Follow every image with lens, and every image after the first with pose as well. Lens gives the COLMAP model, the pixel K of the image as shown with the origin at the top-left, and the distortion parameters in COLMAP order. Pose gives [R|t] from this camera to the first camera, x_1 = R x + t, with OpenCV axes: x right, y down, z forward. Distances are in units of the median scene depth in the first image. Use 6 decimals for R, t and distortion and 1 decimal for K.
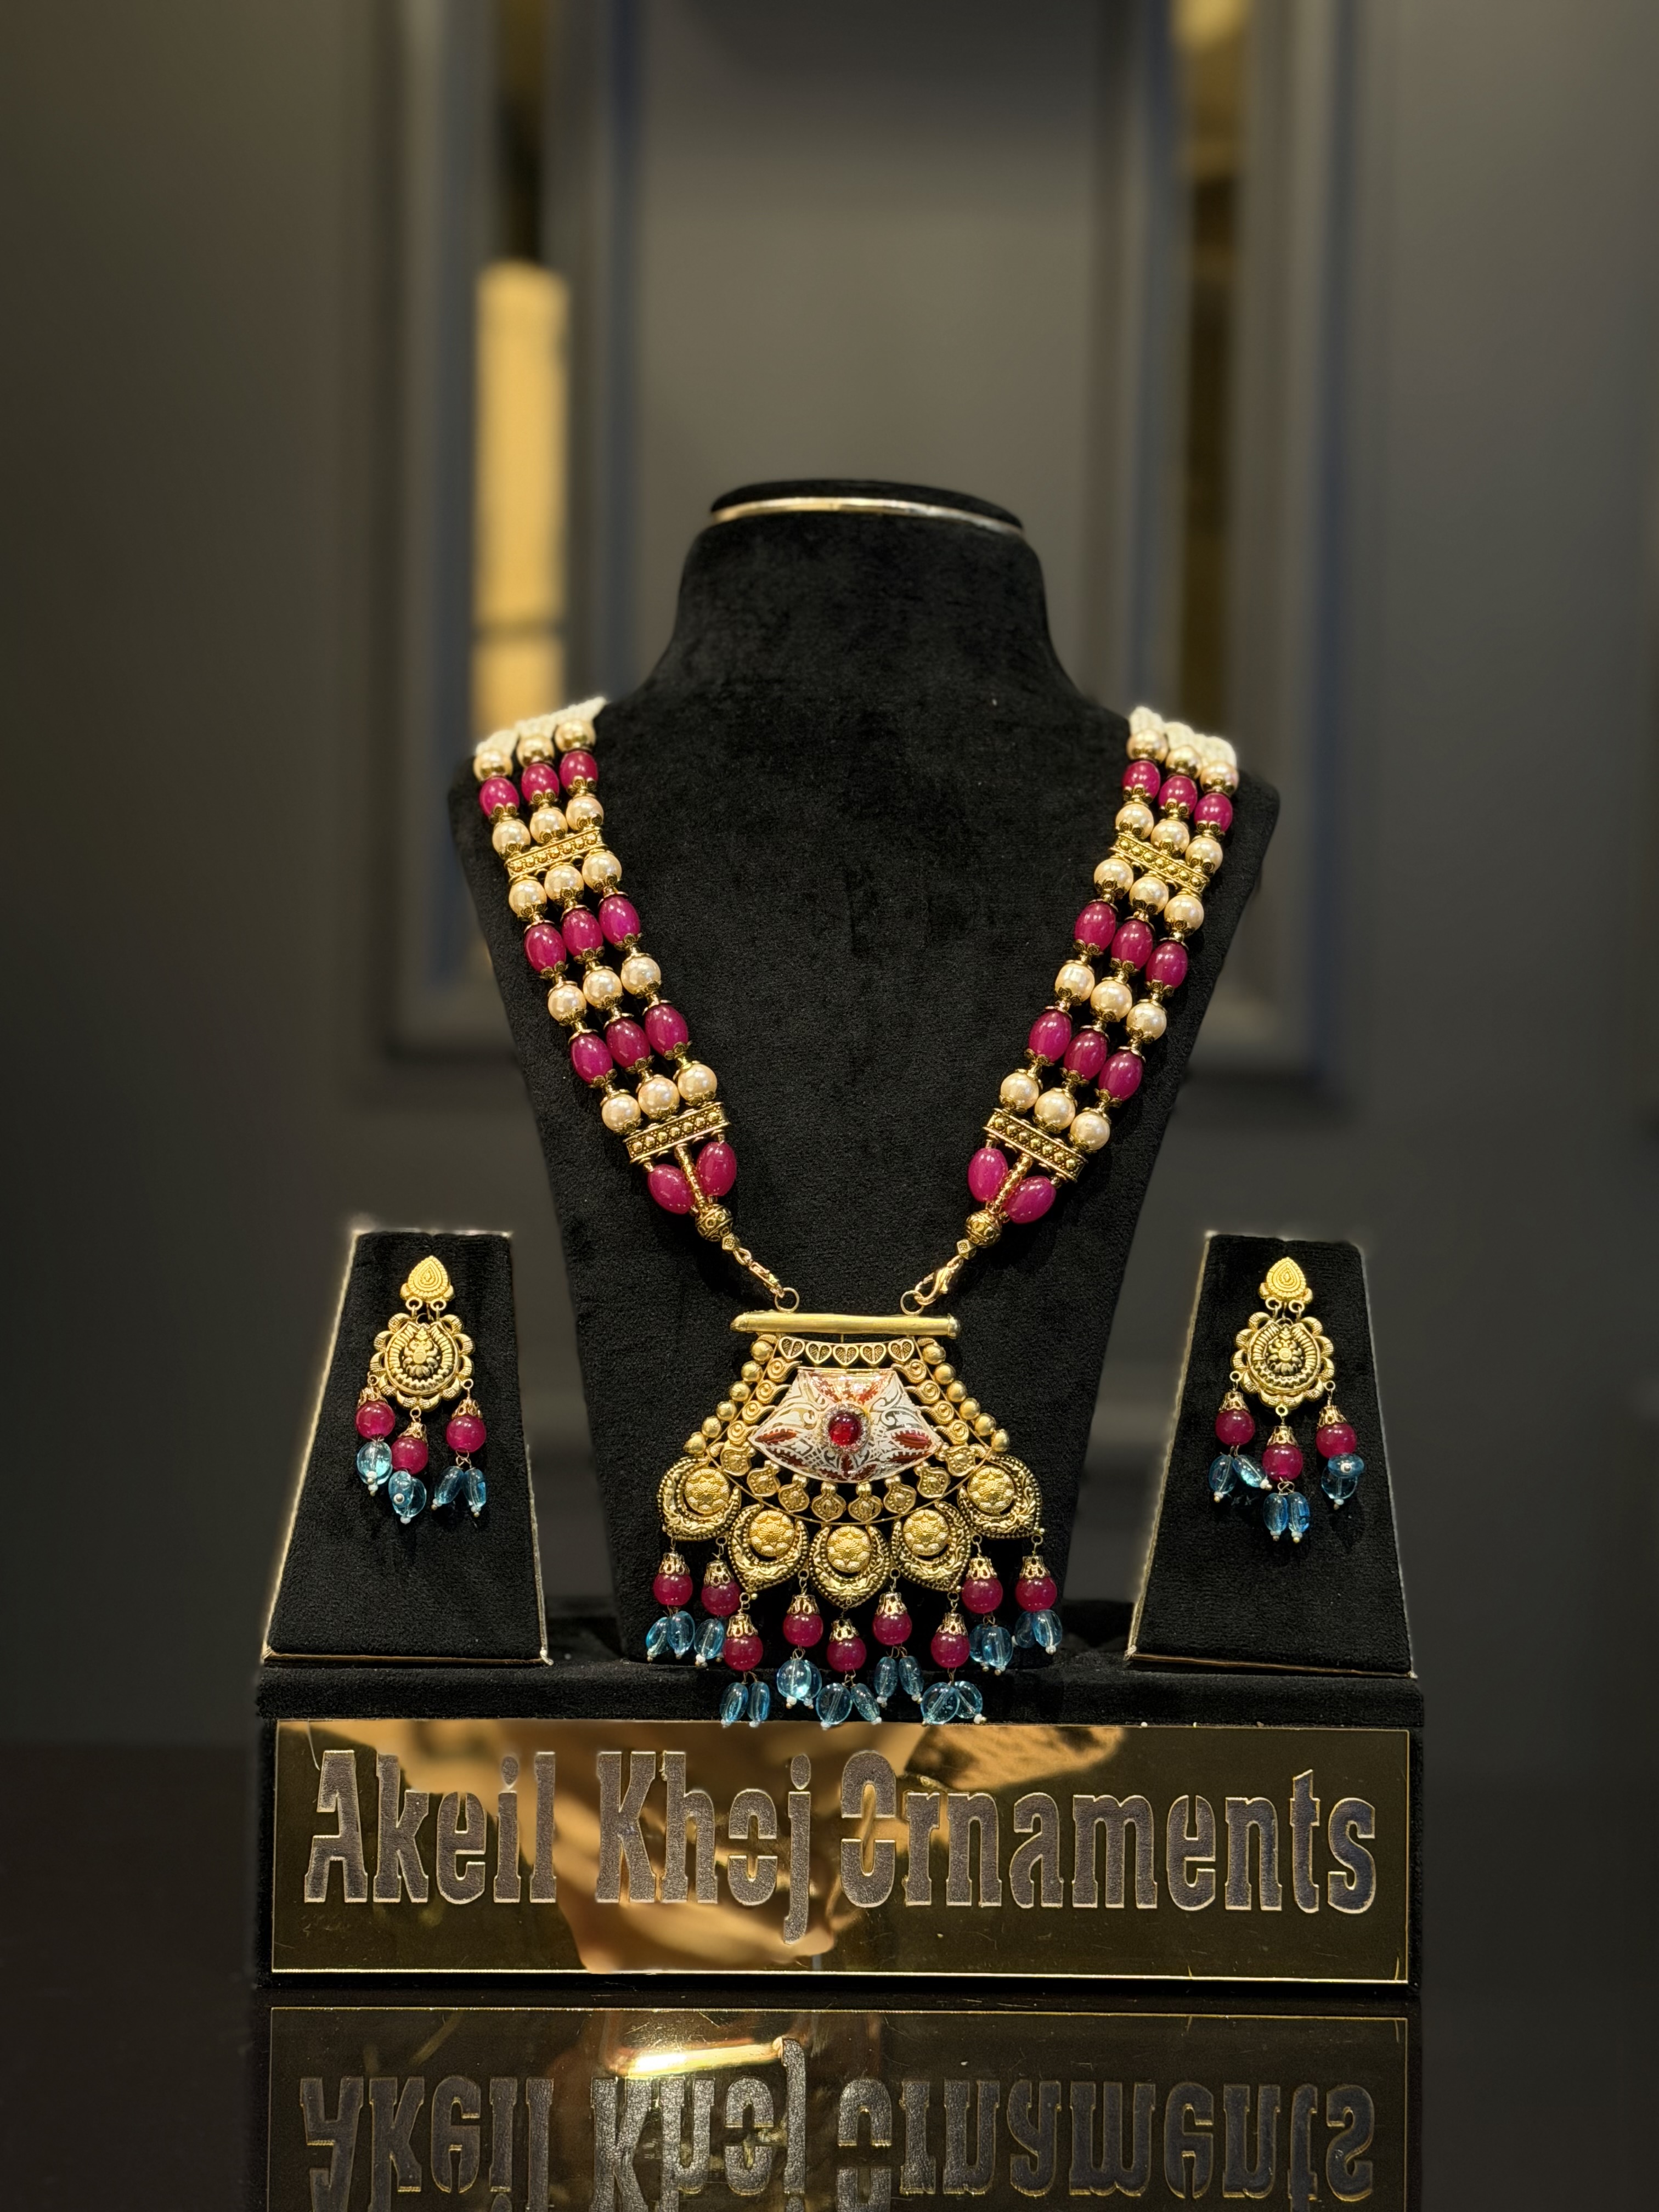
lens RADIAL K [[3342.6, 0, 829.5], [0, 3342.6, 1106.0], [0, 0, 1]] dist [0.203717, -0.547183]
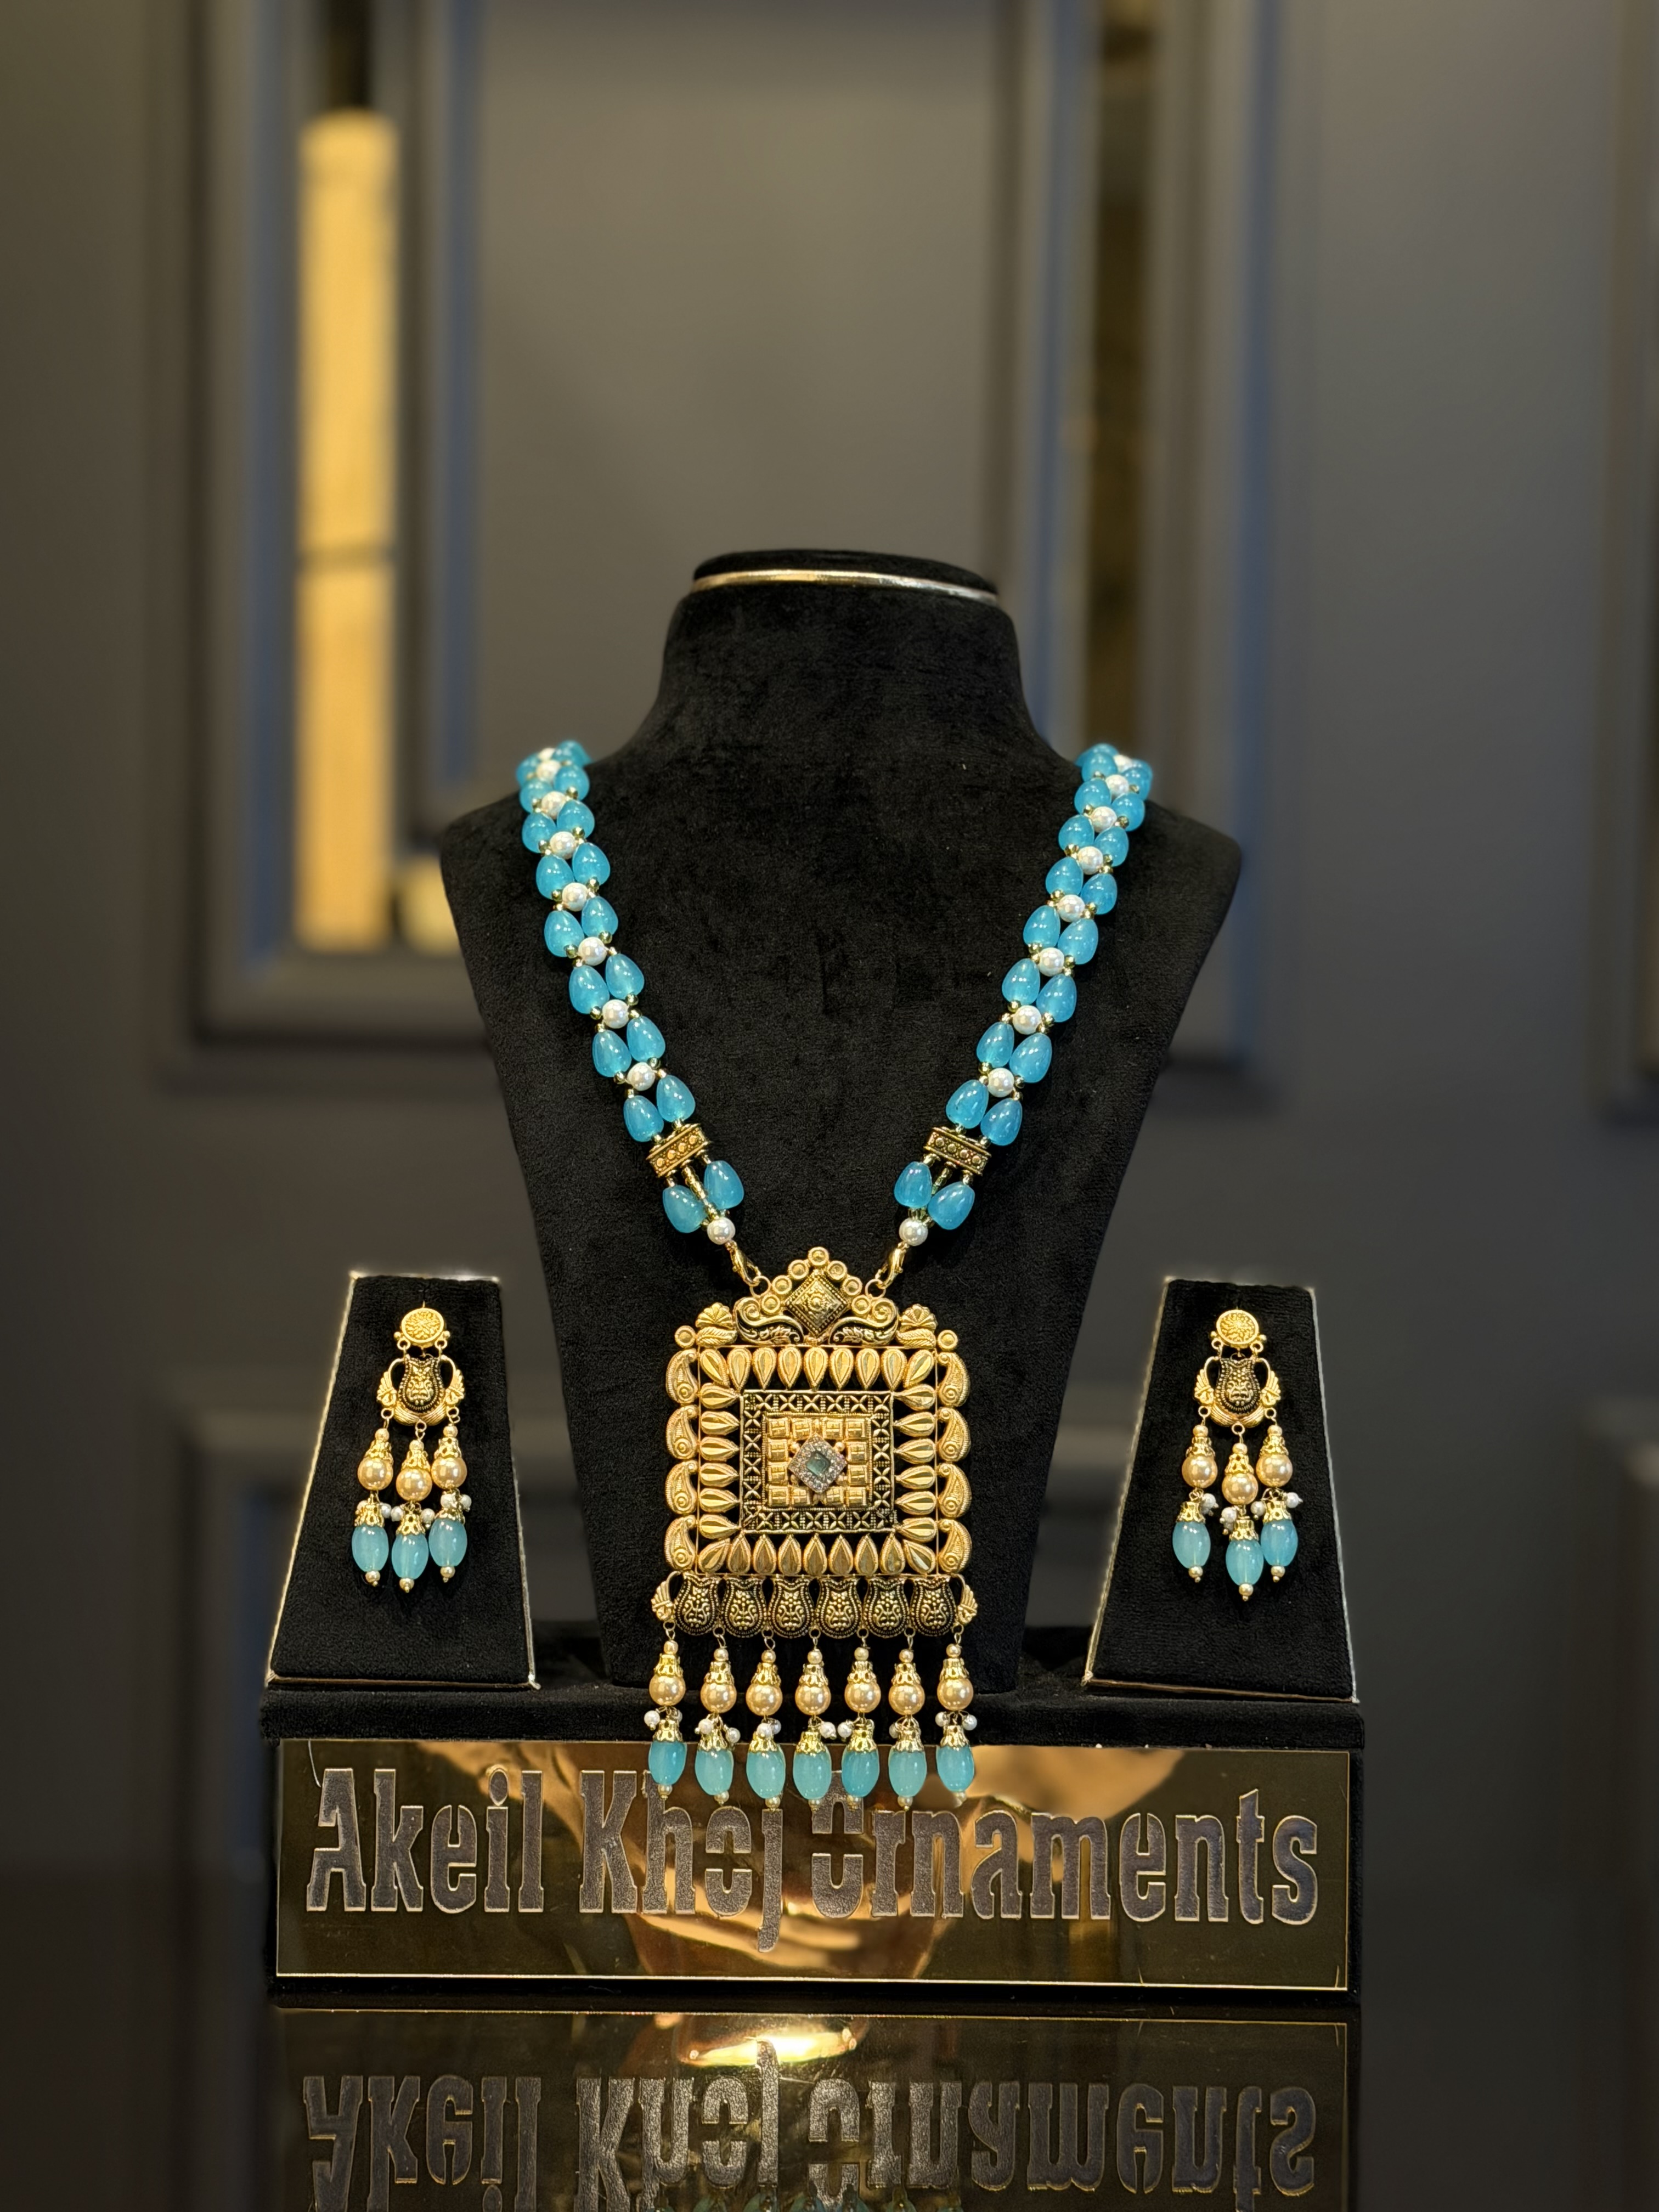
lens RADIAL K [[3790.4, 0, 829.5], [0, 3790.4, 1106.0], [0, 0, 1]] dist [0.185867, -0.366683]
pose [[0.999820, -0.000555, -0.018962, 0.031650], [0.000866, 0.999865, 0.016431, -0.036813], [0.018950, -0.016444, 0.999685, -0.193257]]
